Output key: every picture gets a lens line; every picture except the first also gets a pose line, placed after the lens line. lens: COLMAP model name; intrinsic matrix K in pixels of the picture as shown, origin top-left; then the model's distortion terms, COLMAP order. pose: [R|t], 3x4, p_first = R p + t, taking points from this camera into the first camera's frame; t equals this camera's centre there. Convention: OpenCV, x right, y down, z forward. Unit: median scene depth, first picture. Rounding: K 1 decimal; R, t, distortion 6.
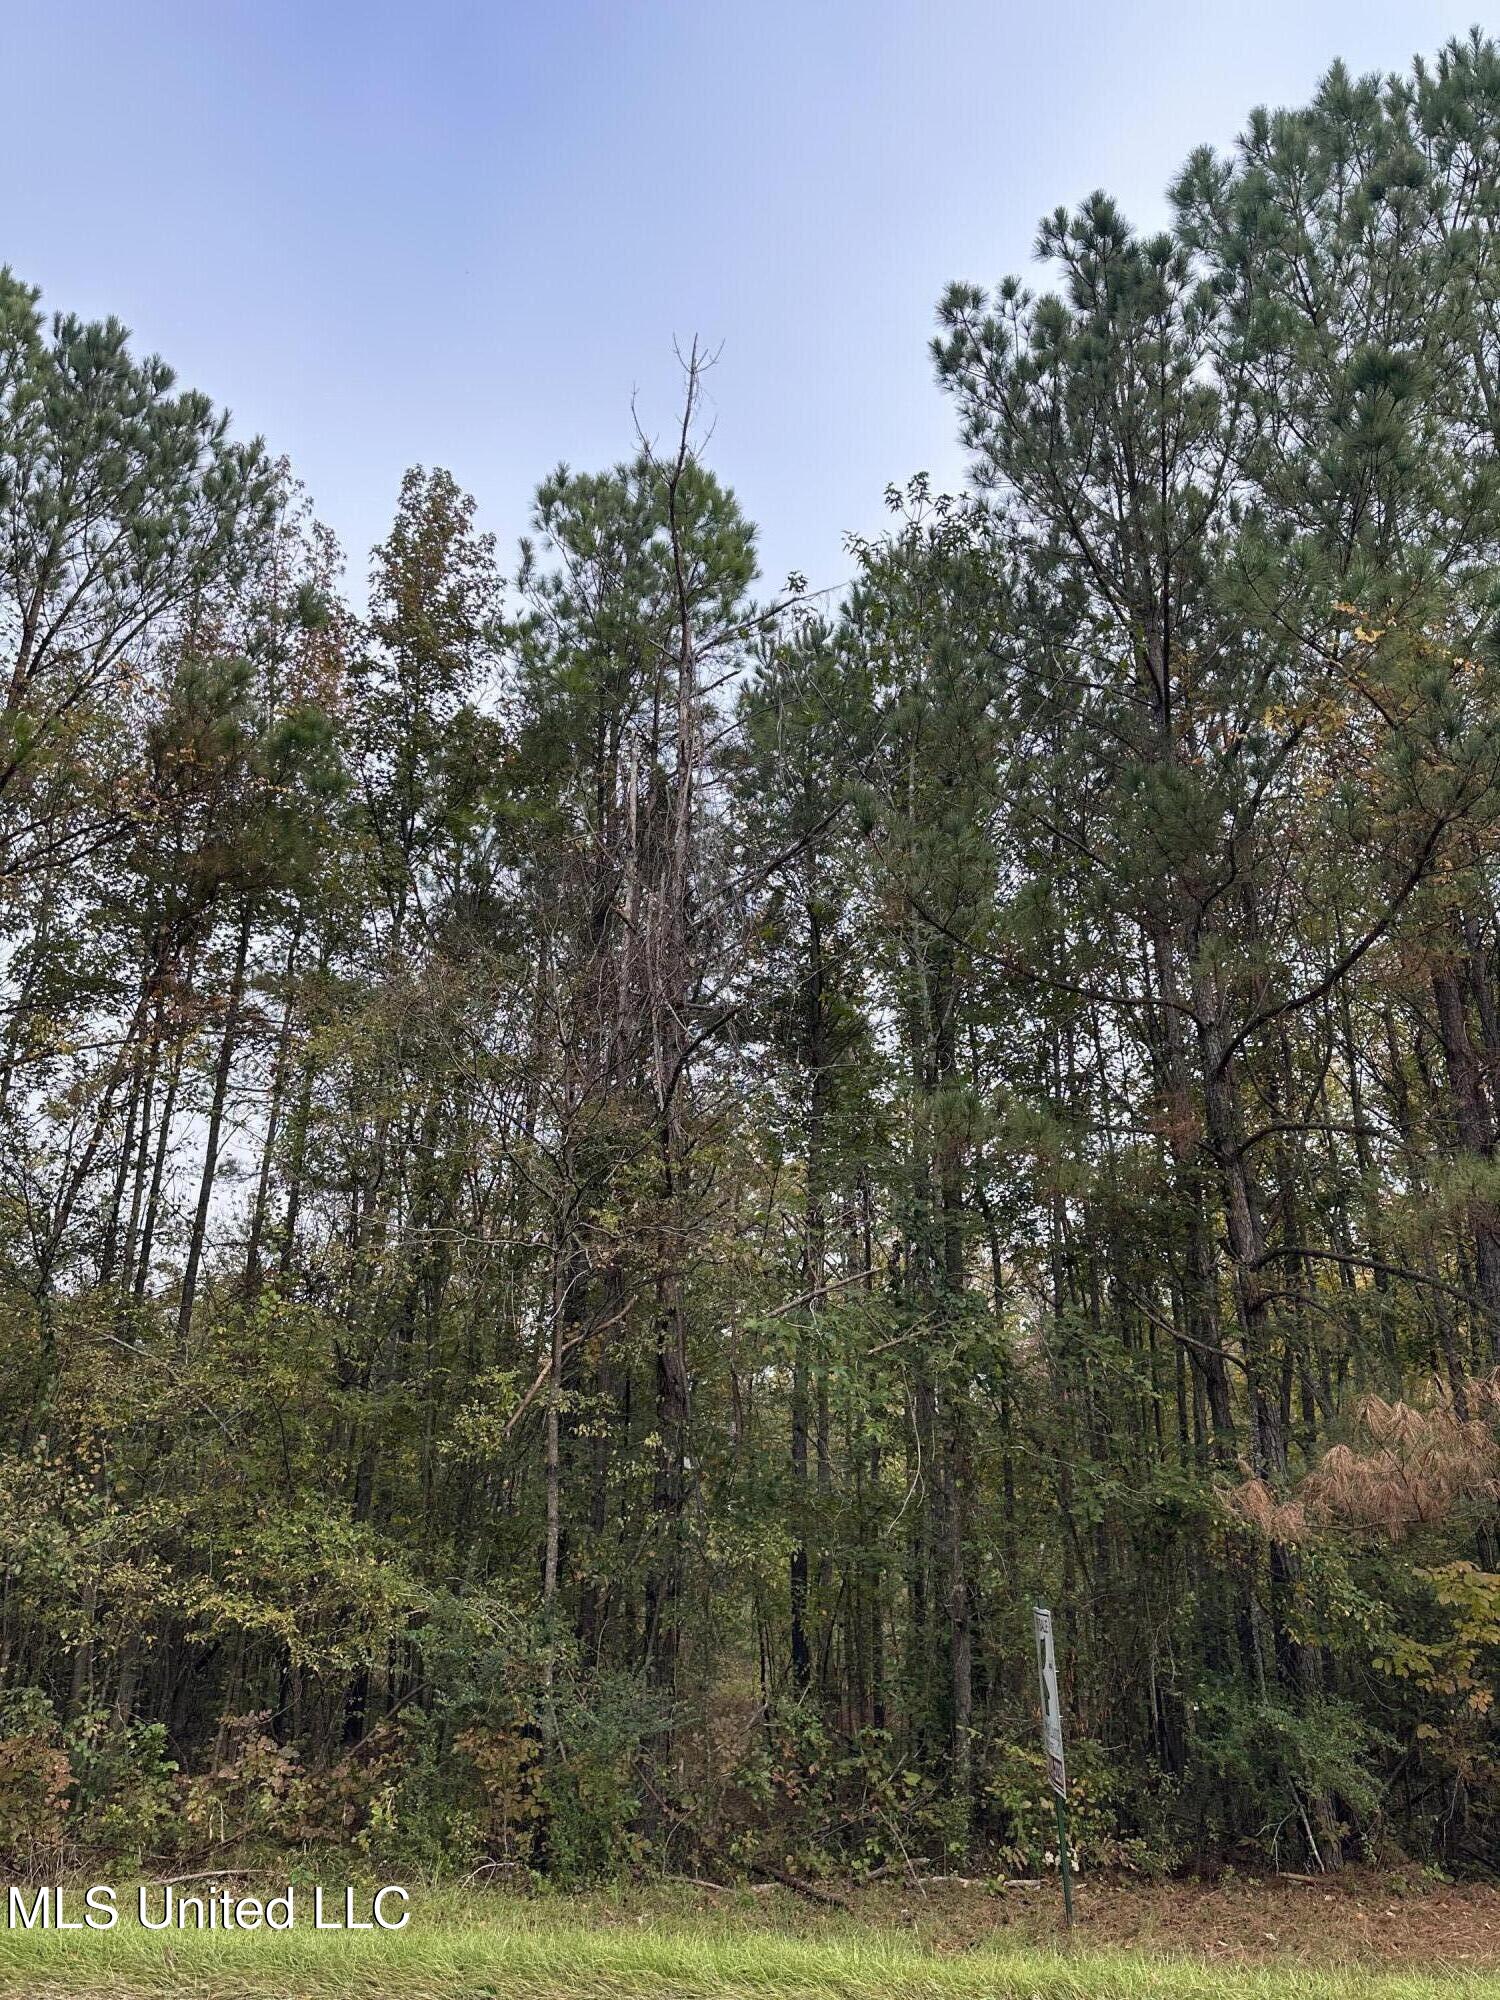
lens RADIAL K [[1392.1, 0, 751.9], [0, 1392.1, 988.1], [0, 0, 1]] dist [0.044430, -0.051135]
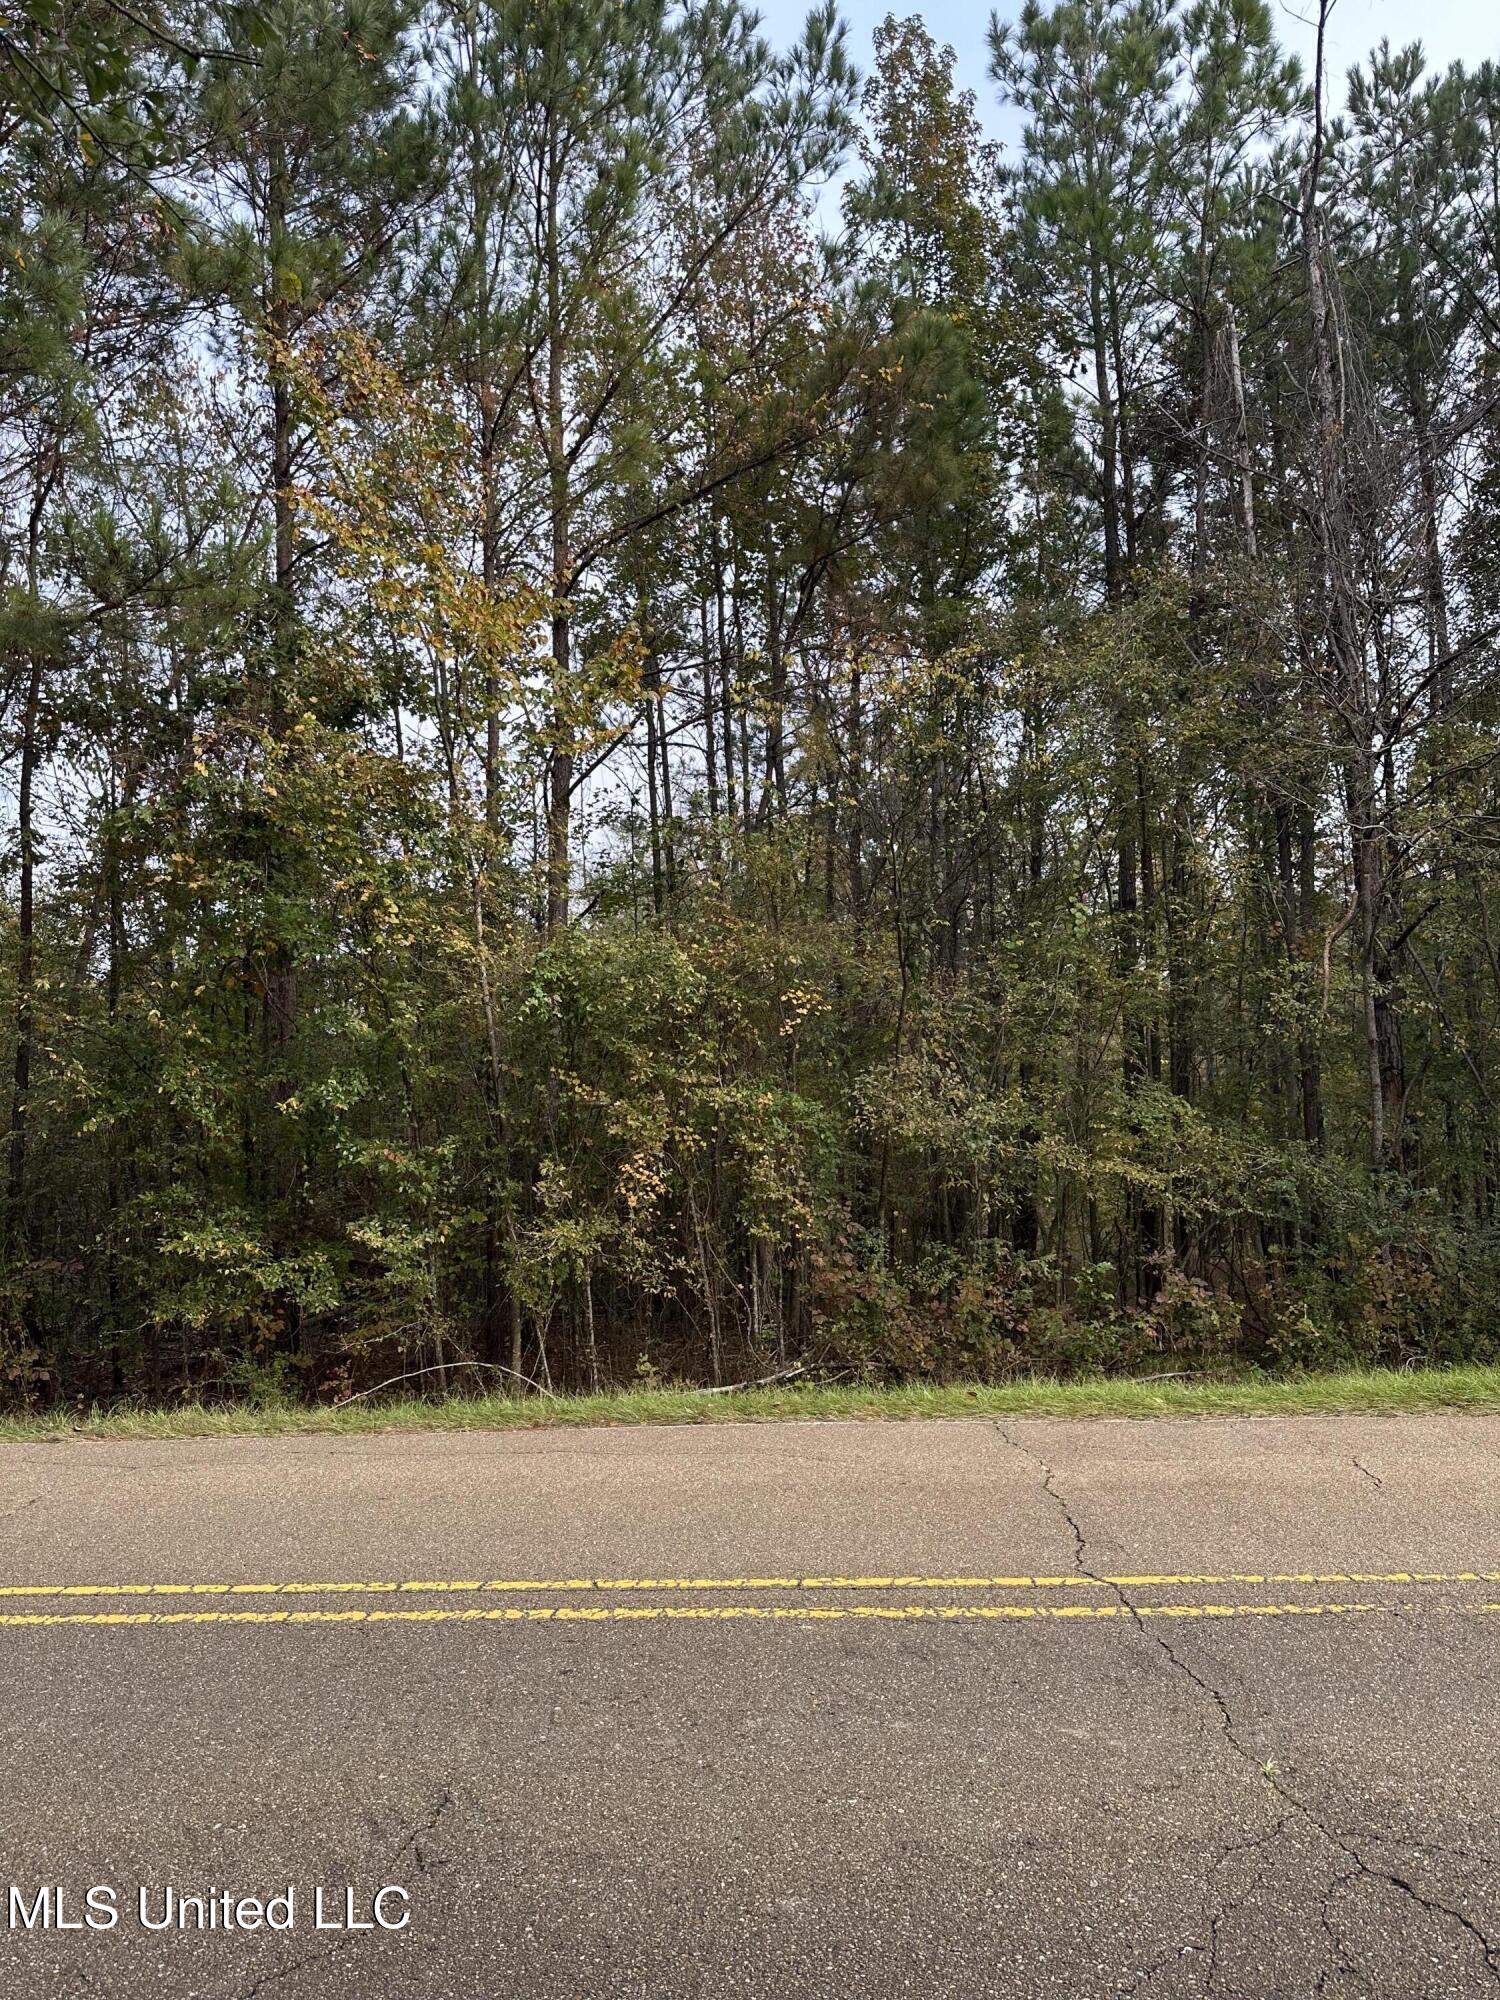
lens RADIAL K [[1392.1, 0, 748.8], [0, 1392.1, 997.4], [0, 0, 1]] dist [0.044430, -0.051135]
pose [[0.995320, -0.061967, -0.074150, -0.393303], [0.079219, 0.962656, 0.258877, -0.008556], [0.055339, -0.263539, 0.963060, -0.050157]]
